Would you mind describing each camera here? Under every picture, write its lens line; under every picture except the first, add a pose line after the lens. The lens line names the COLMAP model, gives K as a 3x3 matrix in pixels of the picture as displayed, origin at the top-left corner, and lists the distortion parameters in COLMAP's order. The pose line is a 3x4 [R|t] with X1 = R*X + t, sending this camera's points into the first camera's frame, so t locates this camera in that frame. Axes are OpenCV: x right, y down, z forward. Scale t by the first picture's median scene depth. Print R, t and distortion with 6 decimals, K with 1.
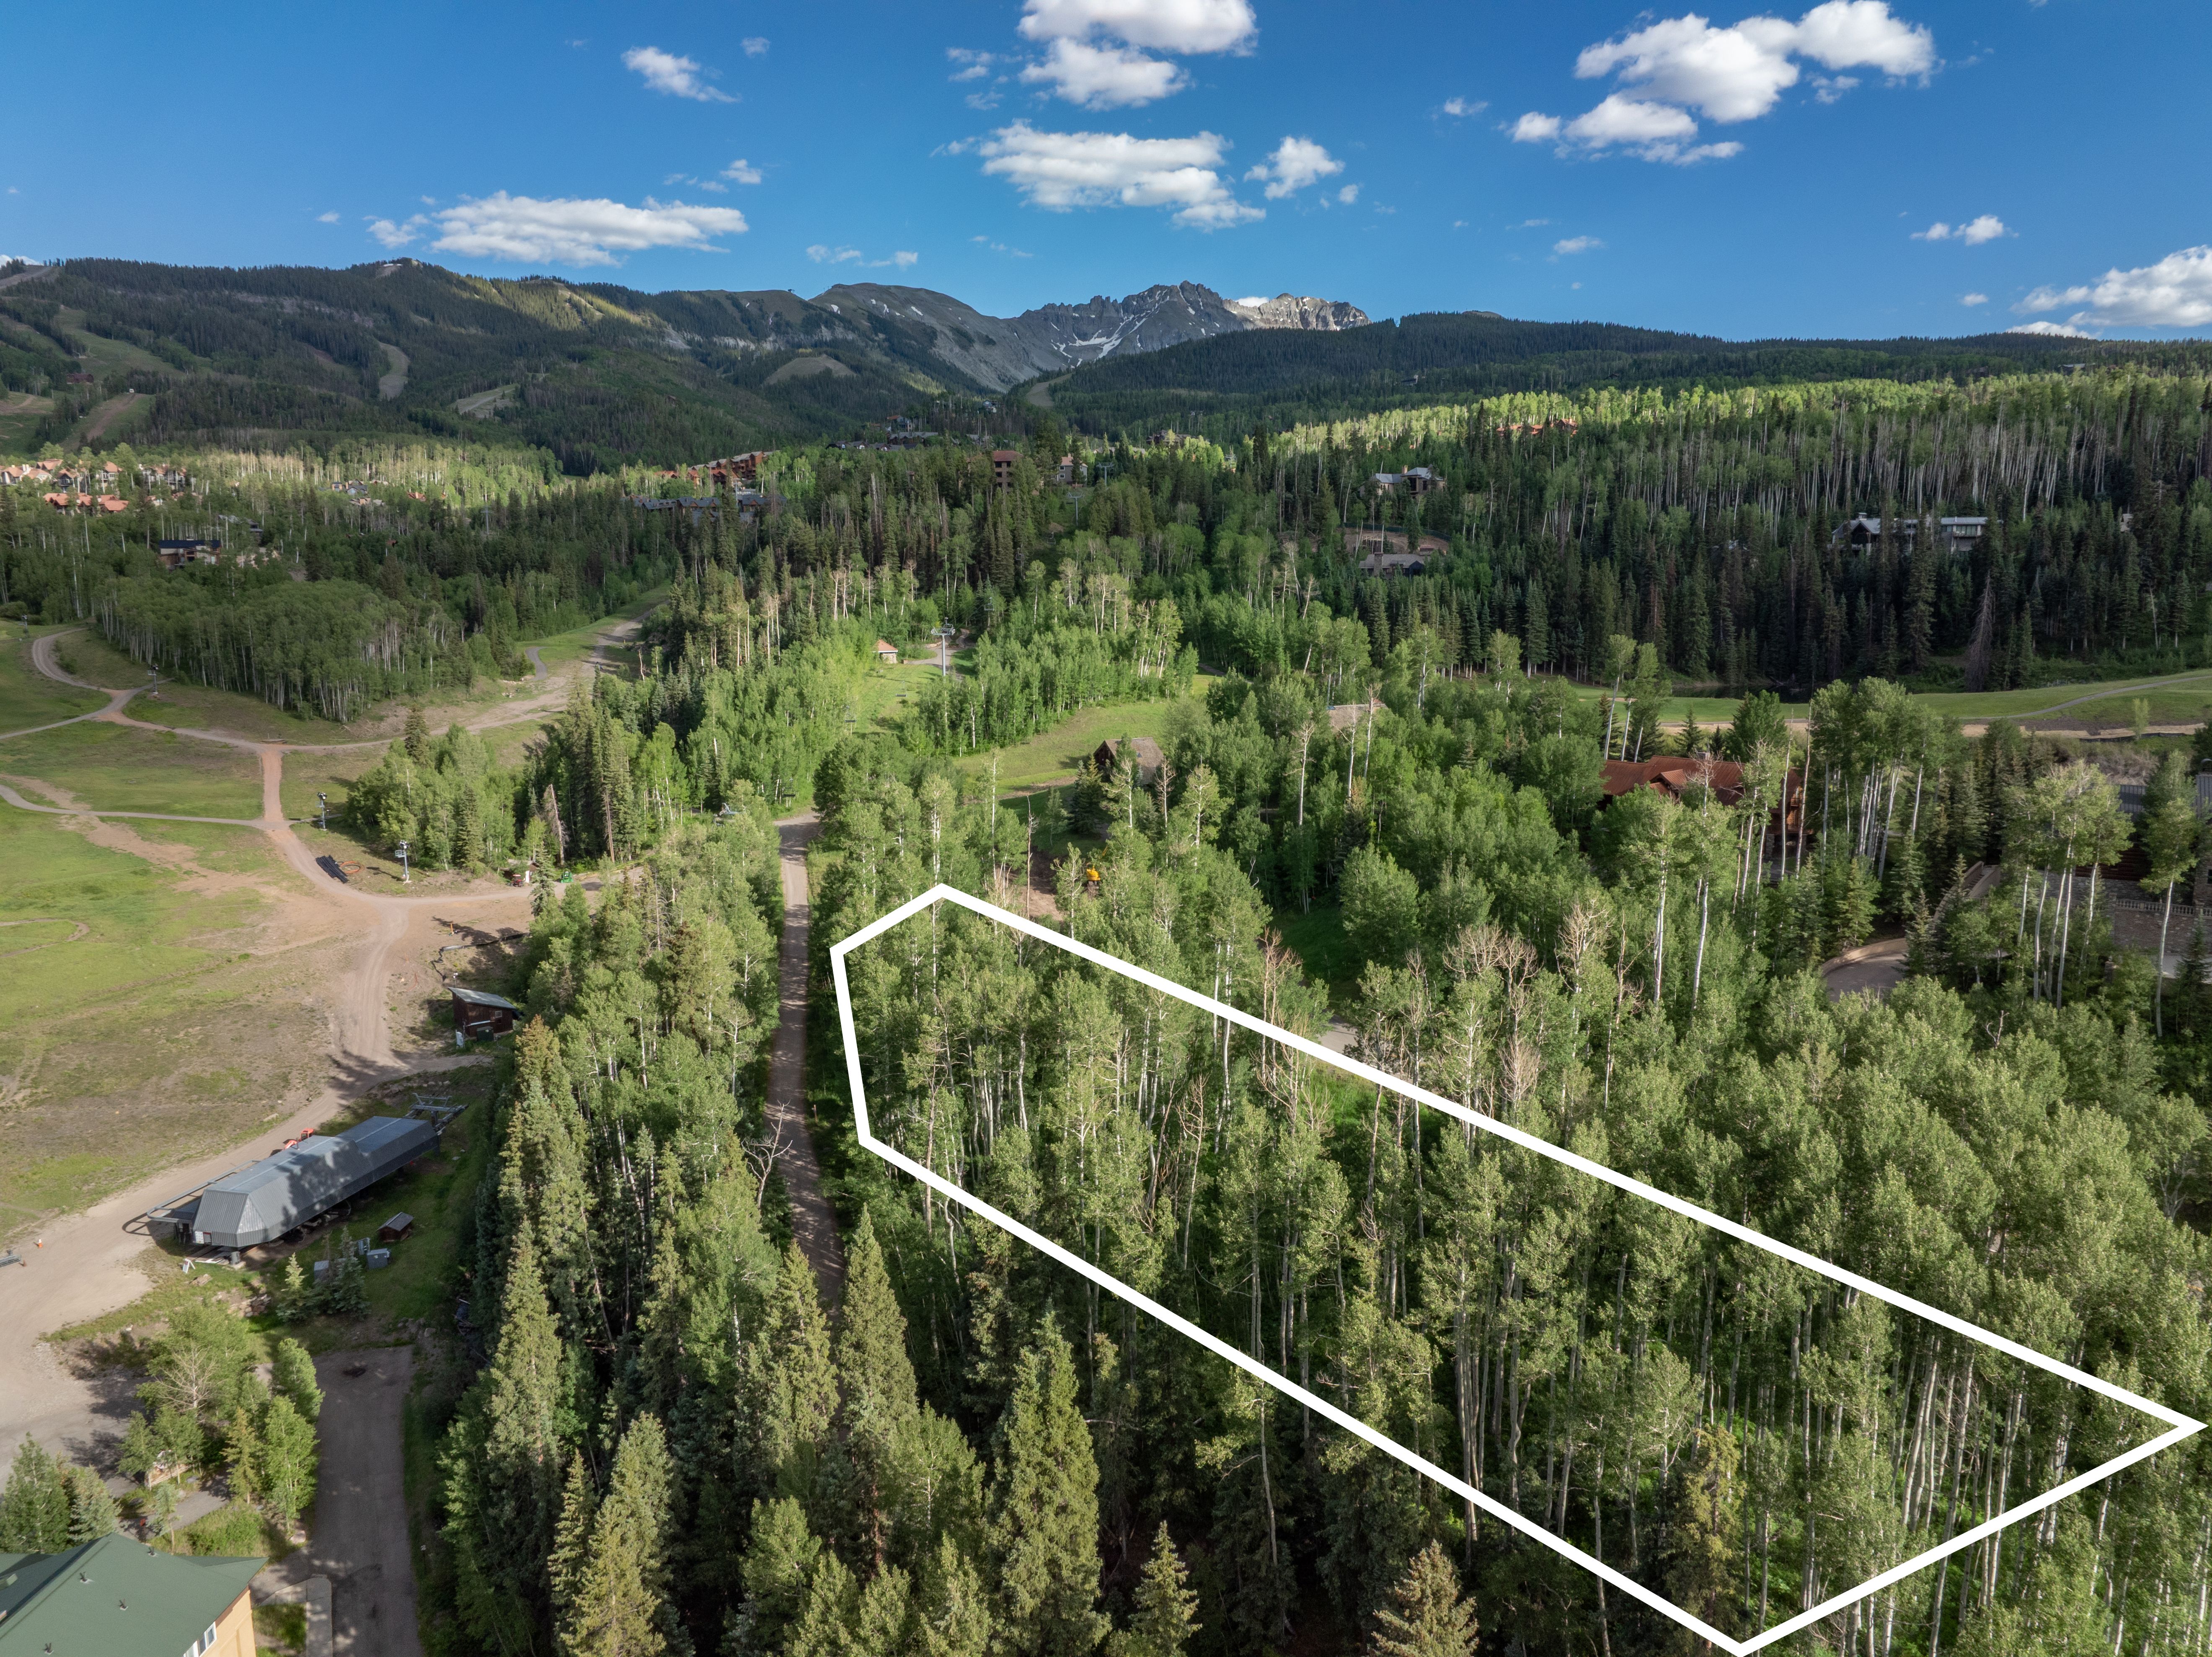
lens RADIAL K [[1544.3, 0, 1090.1], [0, 1544.3, 816.9], [0, 0, 1]] dist [-0.063443, 0.037338]
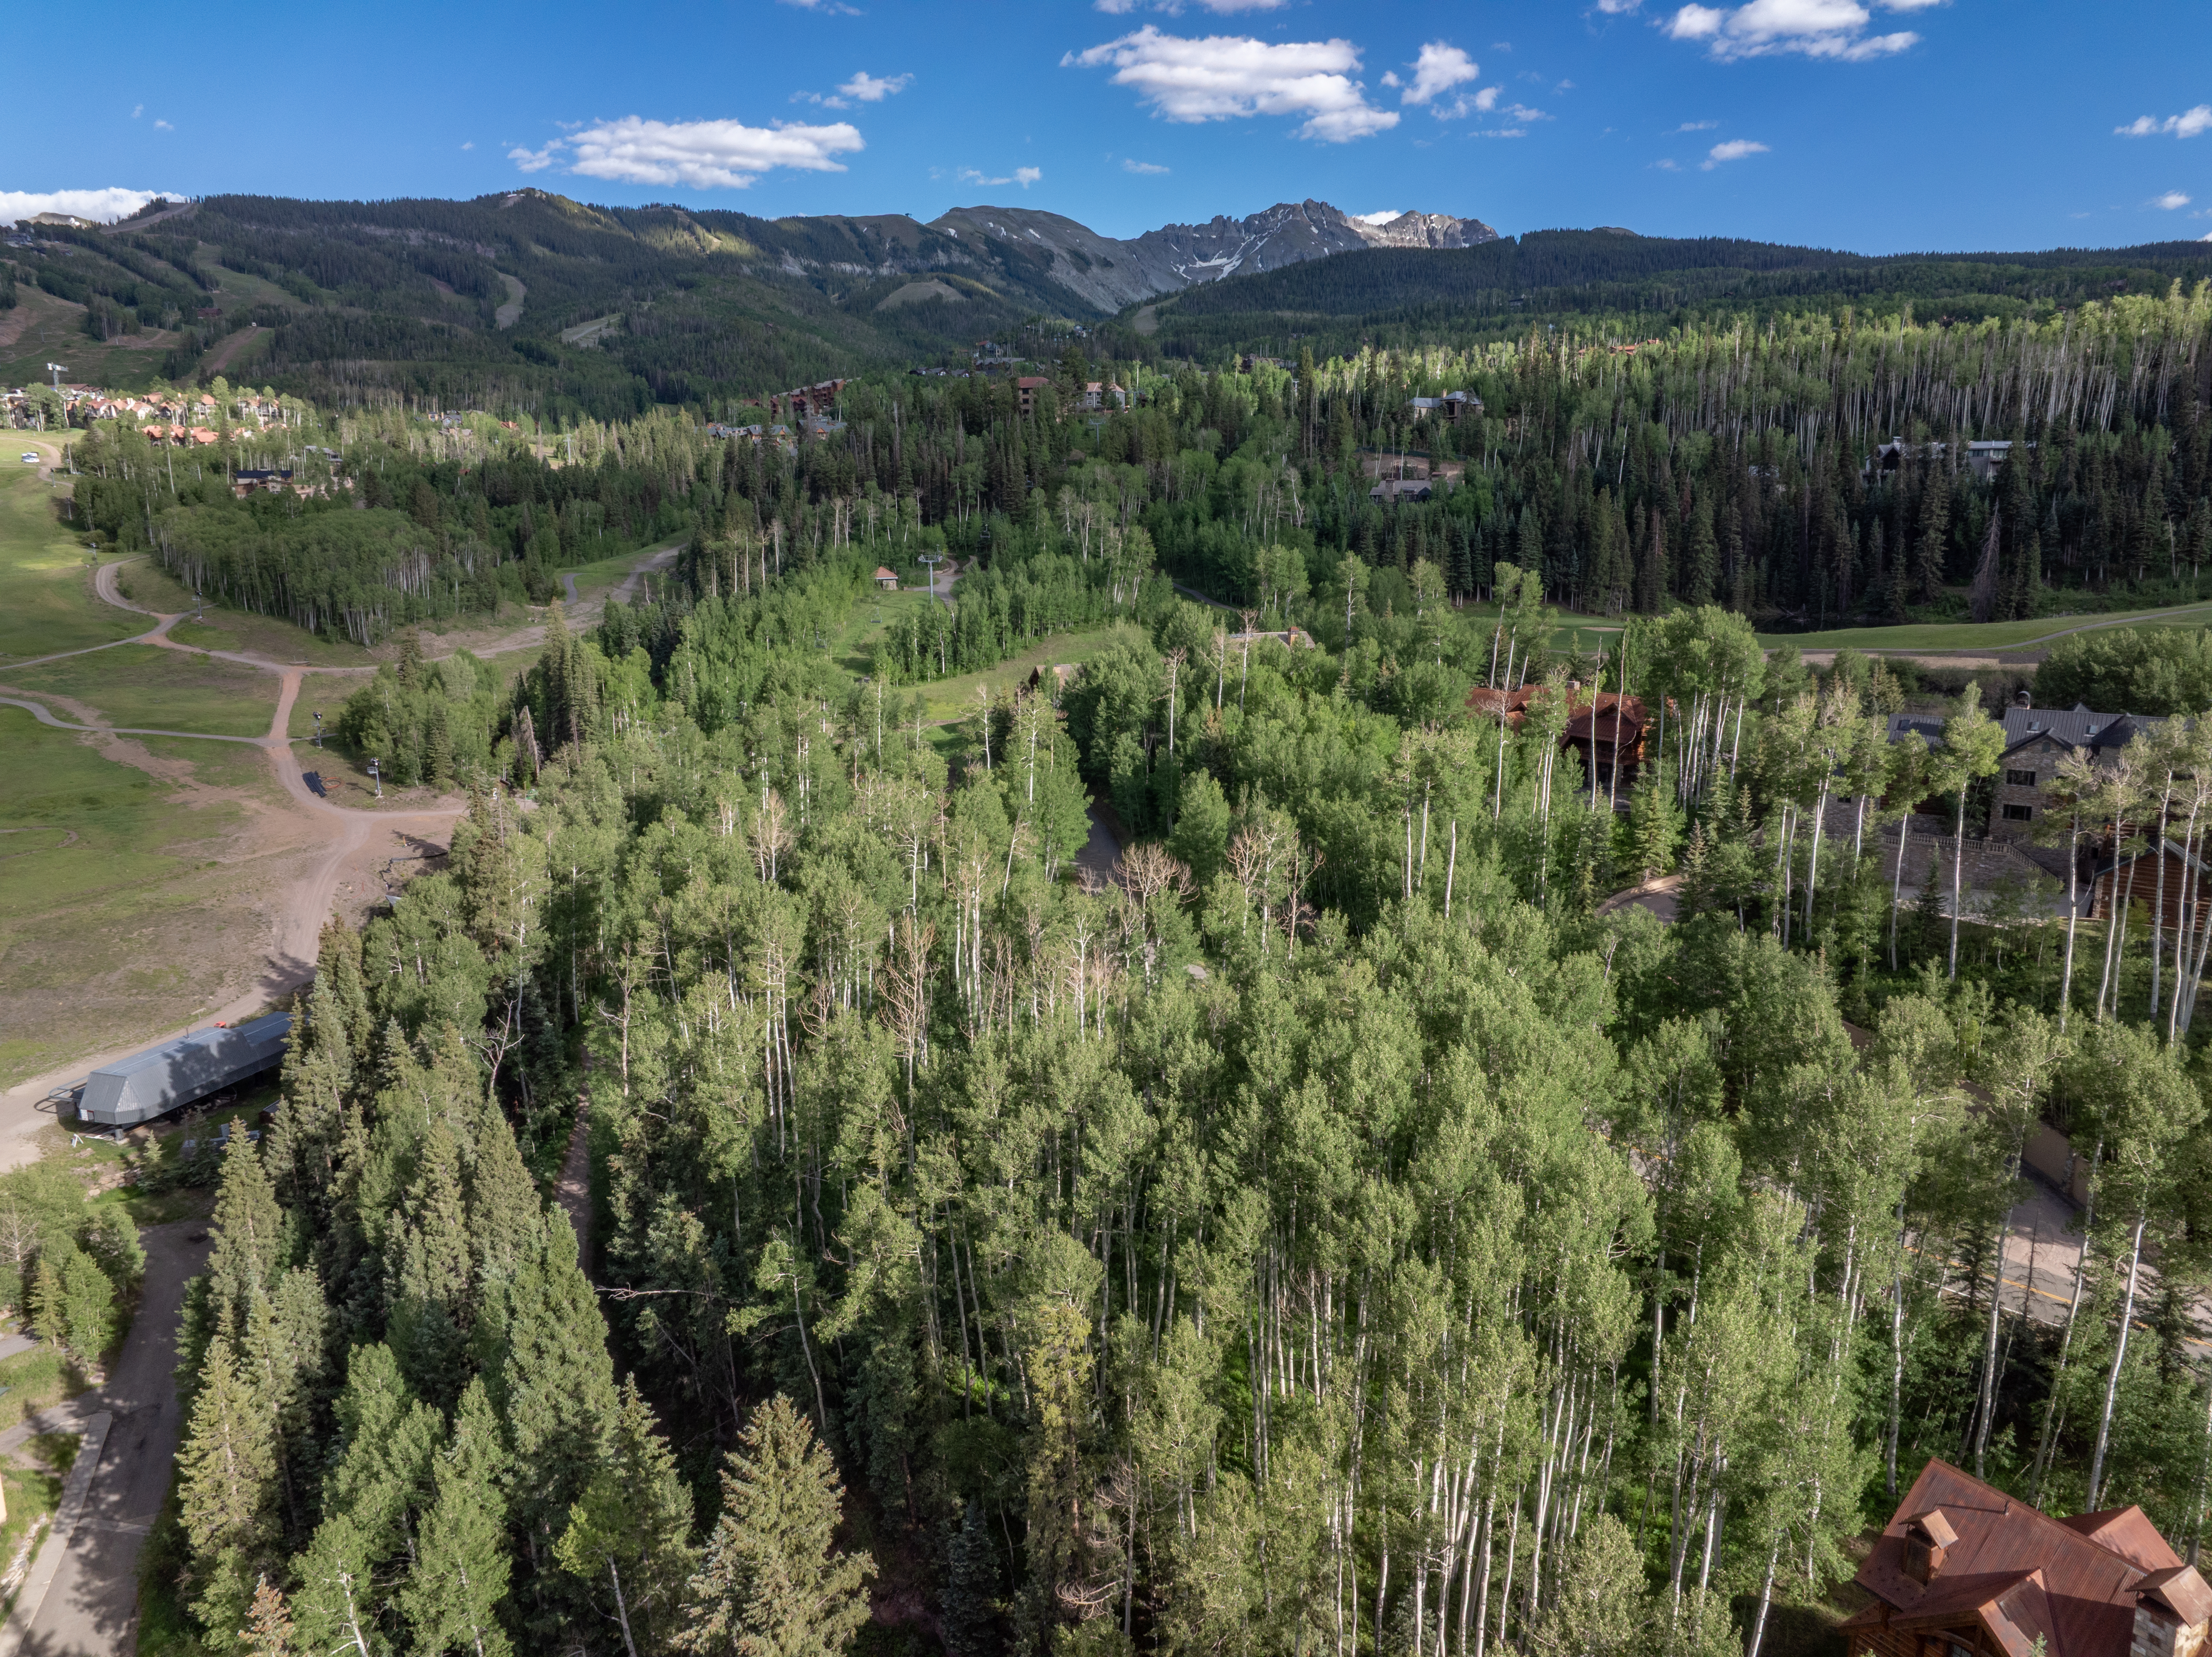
lens RADIAL K [[1544.3, 0, 1094.8], [0, 1544.3, 805.9], [0, 0, 1]] dist [-0.063443, 0.037338]
pose [[0.996974, 0.013041, -0.076634, 0.104826], [-0.009967, 0.999136, 0.040356, 0.000924], [0.077094, -0.039470, 0.996242, -0.012870]]
